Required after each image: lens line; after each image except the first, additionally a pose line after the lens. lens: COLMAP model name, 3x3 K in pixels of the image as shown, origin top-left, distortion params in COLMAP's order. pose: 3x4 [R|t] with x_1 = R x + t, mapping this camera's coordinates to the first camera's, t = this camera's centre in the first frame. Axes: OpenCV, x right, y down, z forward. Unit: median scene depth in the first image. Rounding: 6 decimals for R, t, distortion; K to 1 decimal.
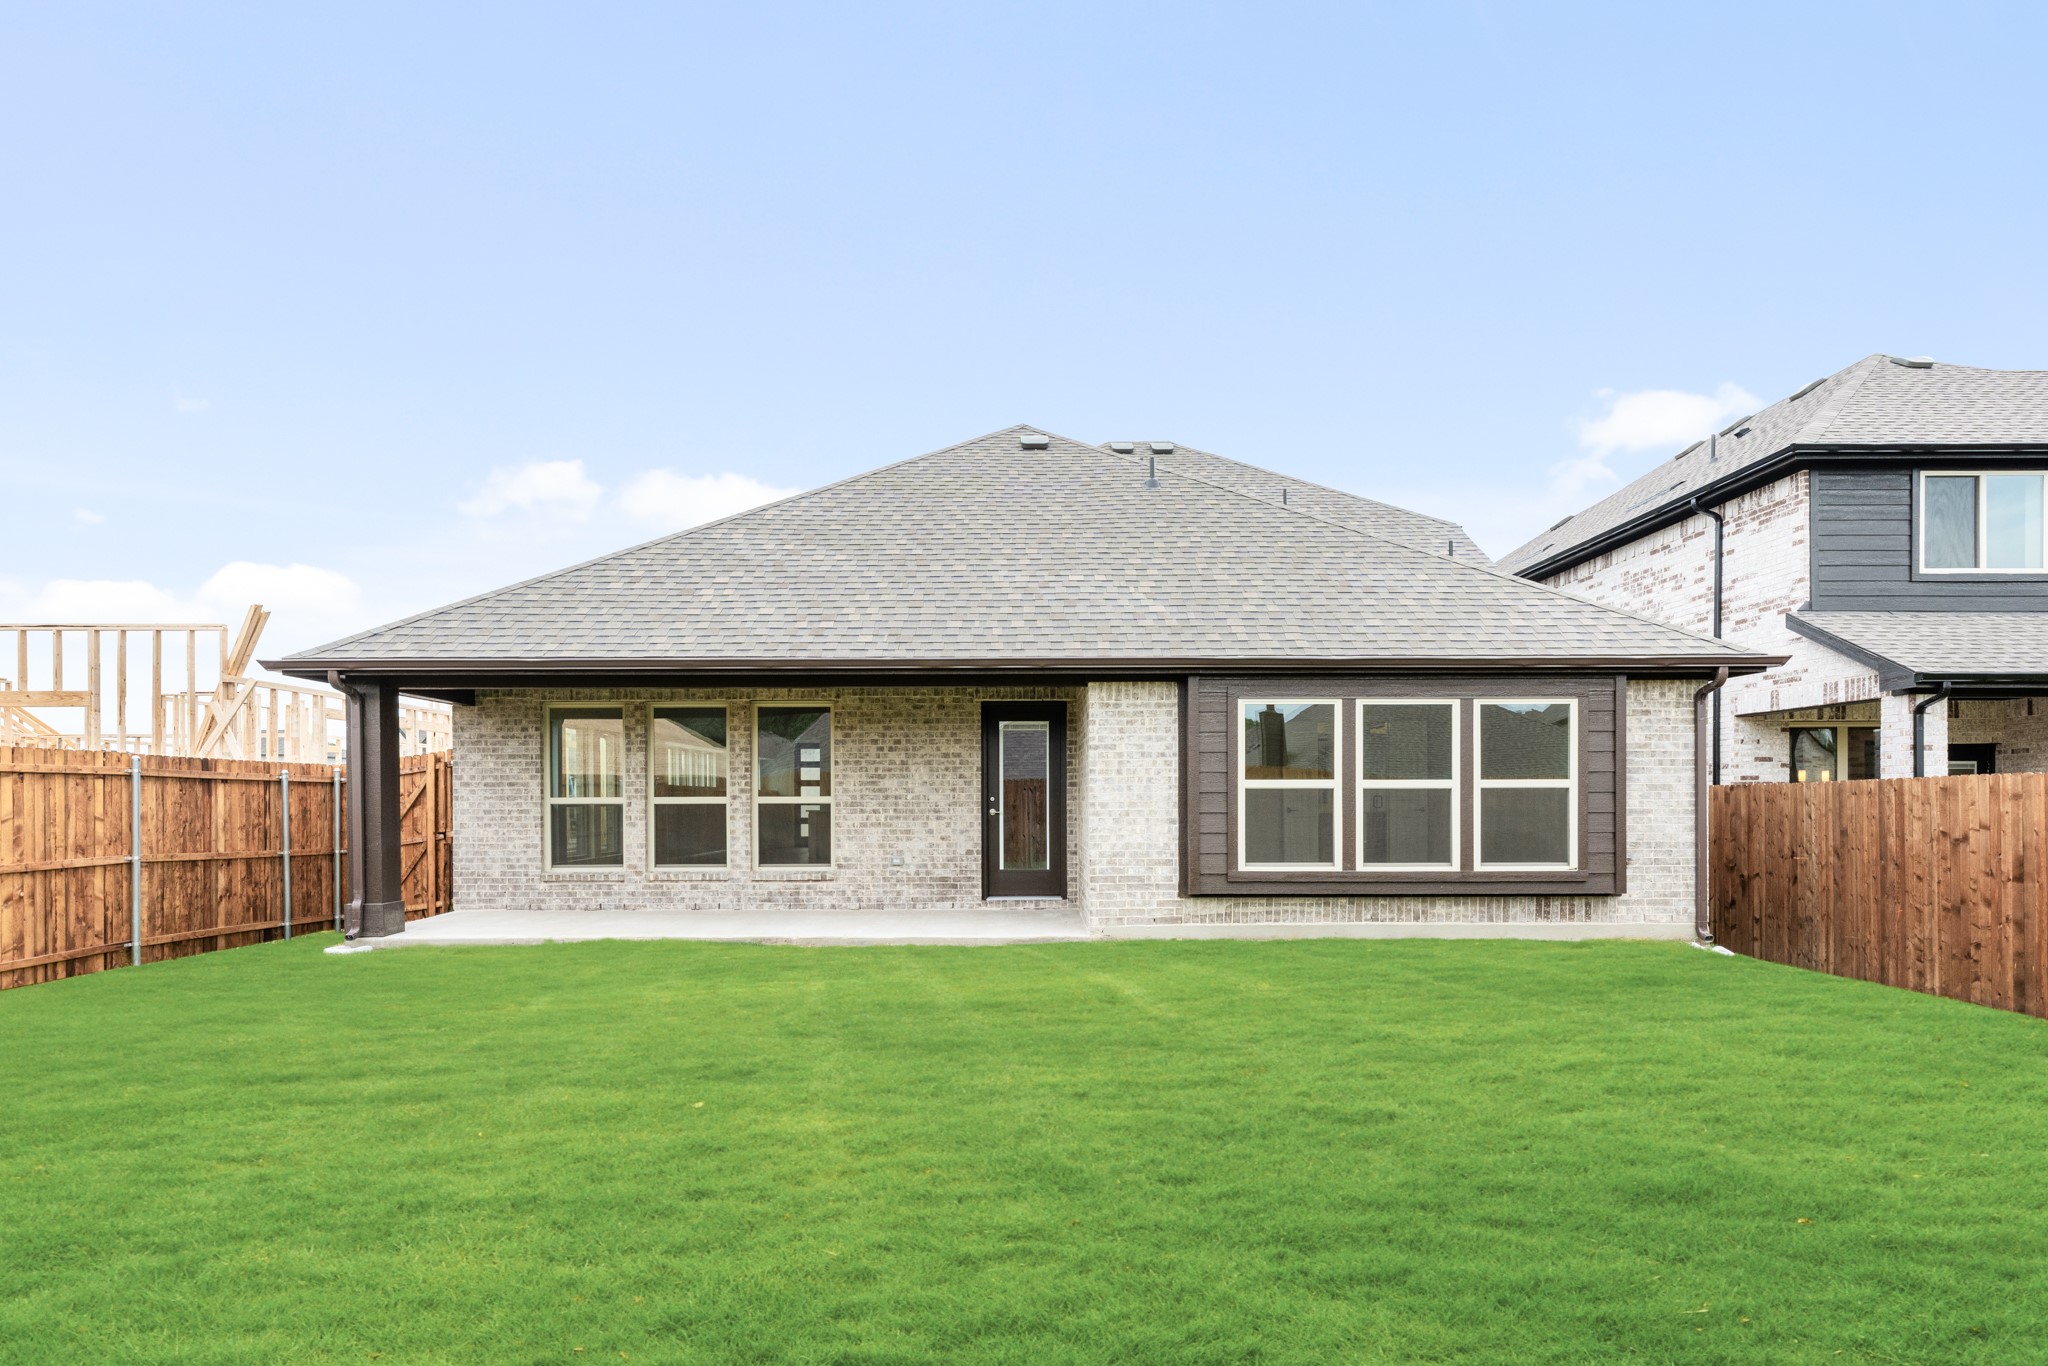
lens RADIAL K [[1085.9, 0, 1017.2], [0, 1085.9, 807.2], [0, 0, 1]] dist [0.010261, 0.000494]
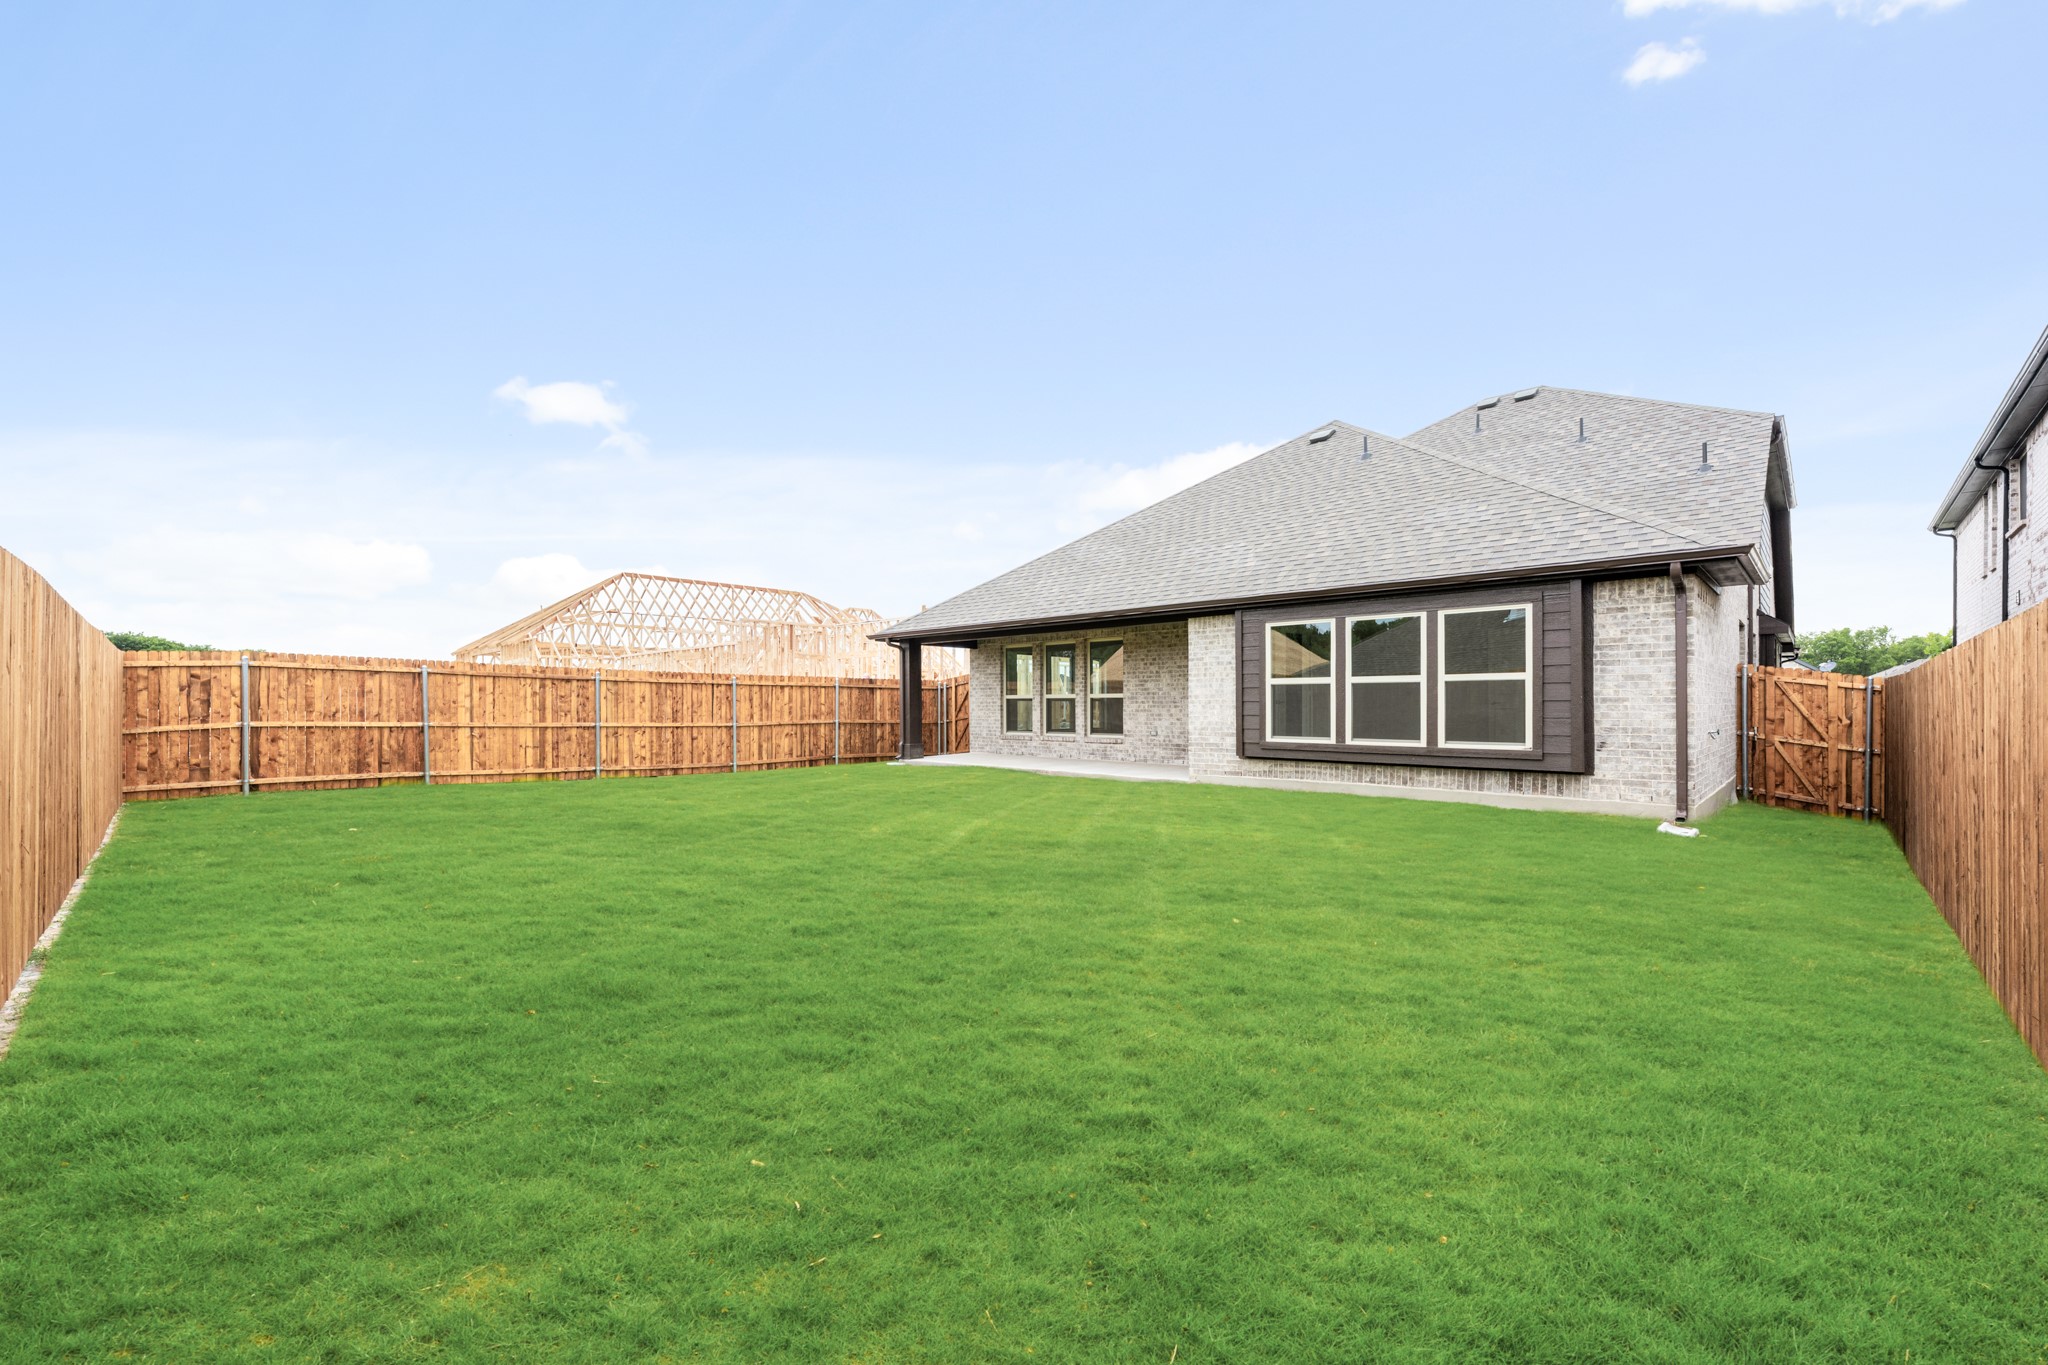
lens RADIAL K [[822.3, 0, 1025.7], [0, 822.3, 702.3], [0, 0, 1]] dist [-0.003217, 0.000085]
pose [[0.718350, -0.001002, -0.695681, 0.686257], [-0.002984, 0.999985, -0.004522, 0.011429], [0.695675, 0.005325, 0.718337, -0.011689]]
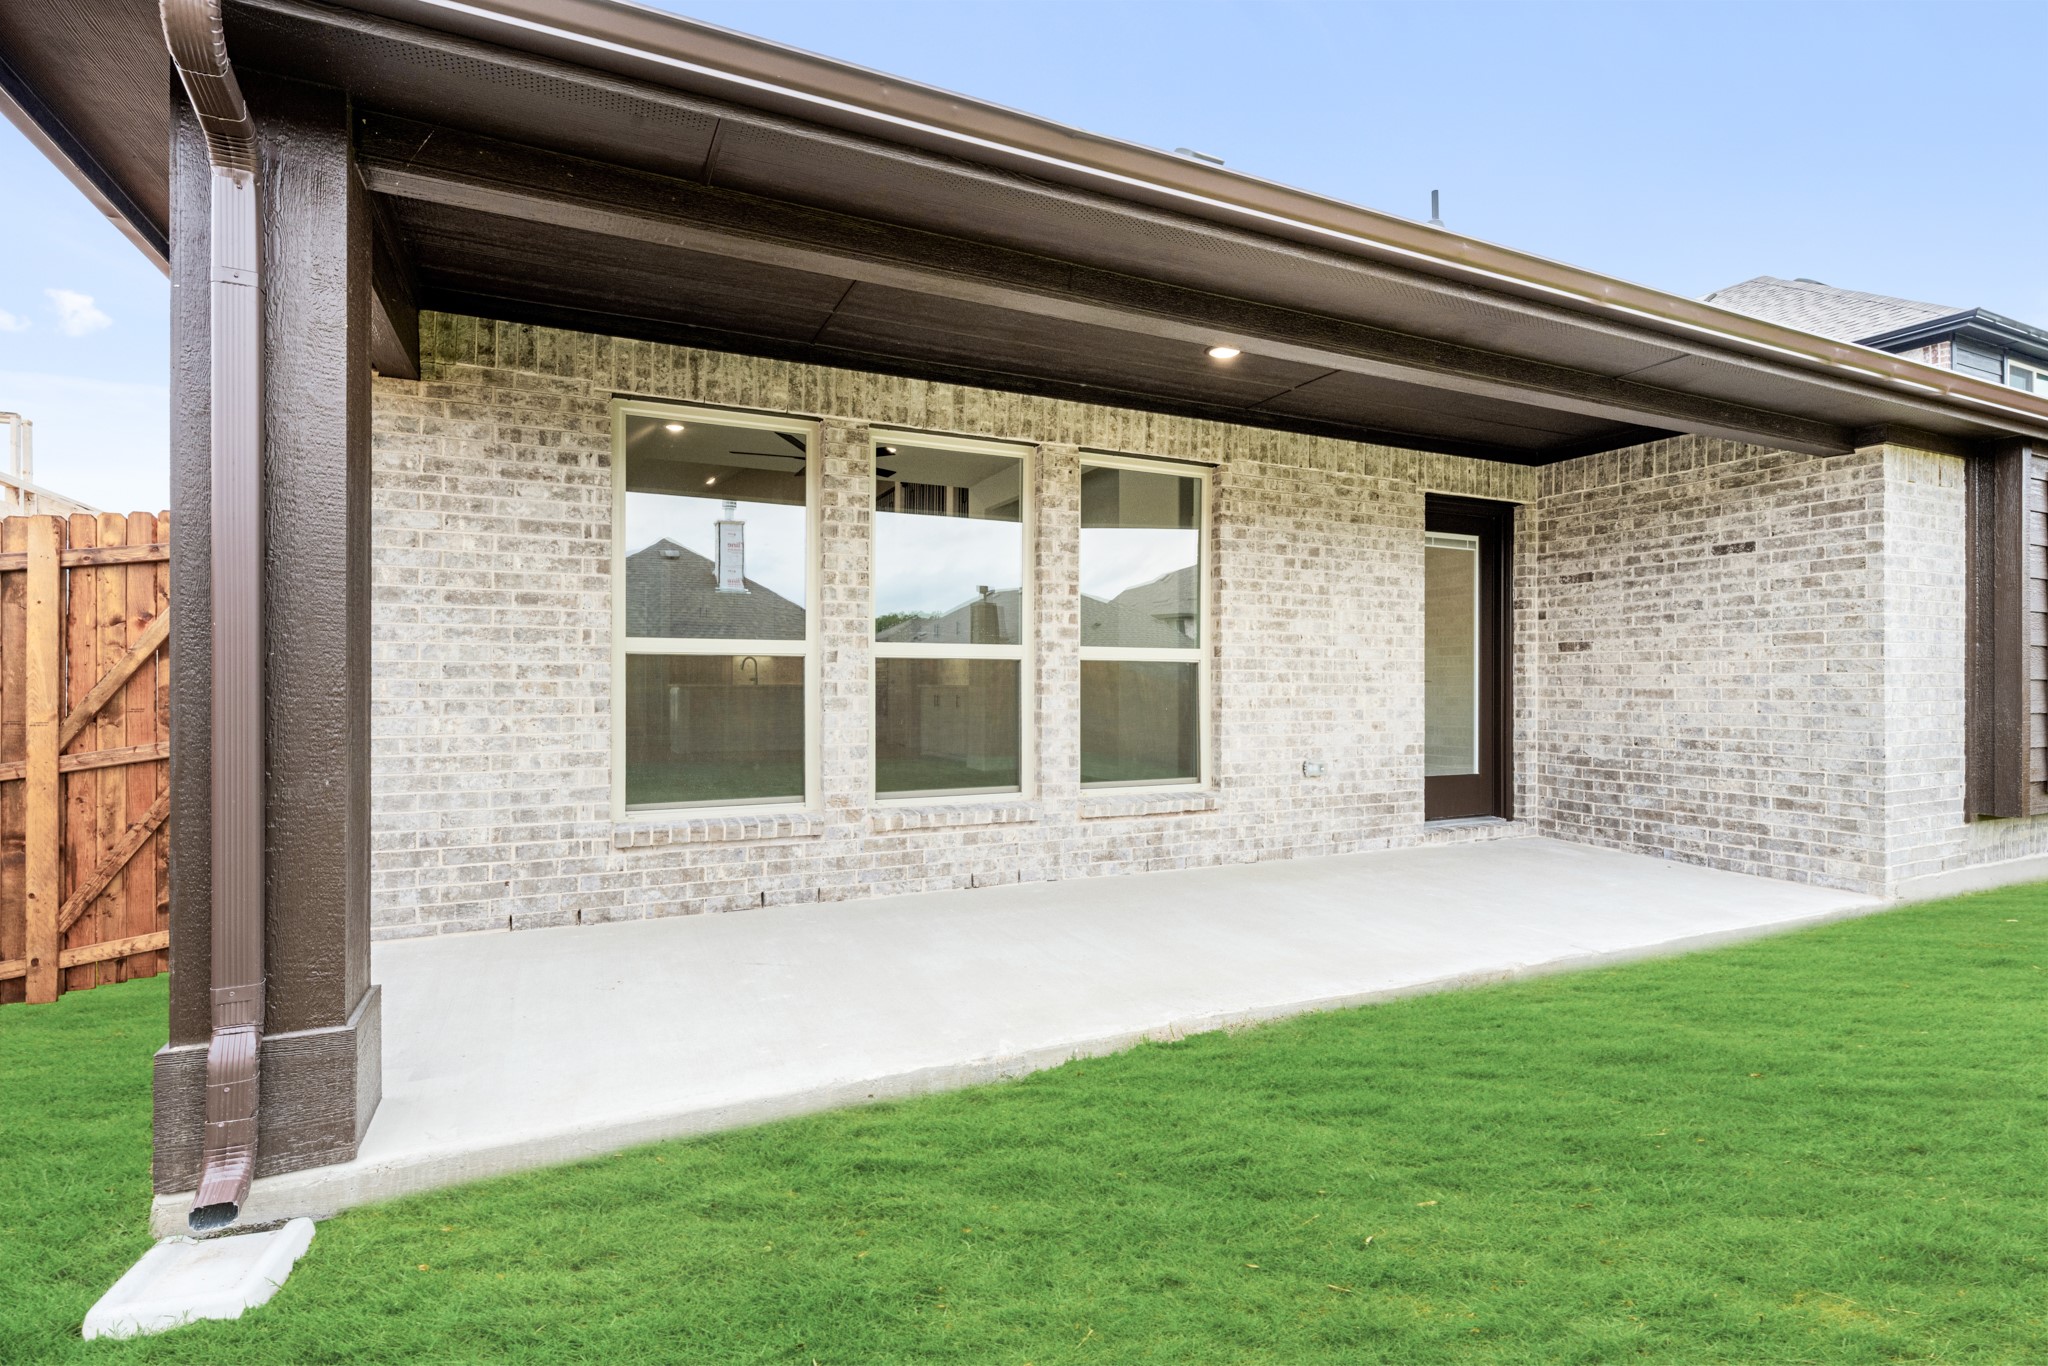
lens RADIAL K [[967.0, 0, 1023.8], [0, 967.0, 678.9], [0, 0, 1]] dist [0.000558, 0.000090]
pose [[0.904565, 0.007919, 0.426262, -0.514816], [-0.002932, 0.999919, -0.012356, 0.012190], [-0.426325, 0.009927, 0.904515, 0.705742]]
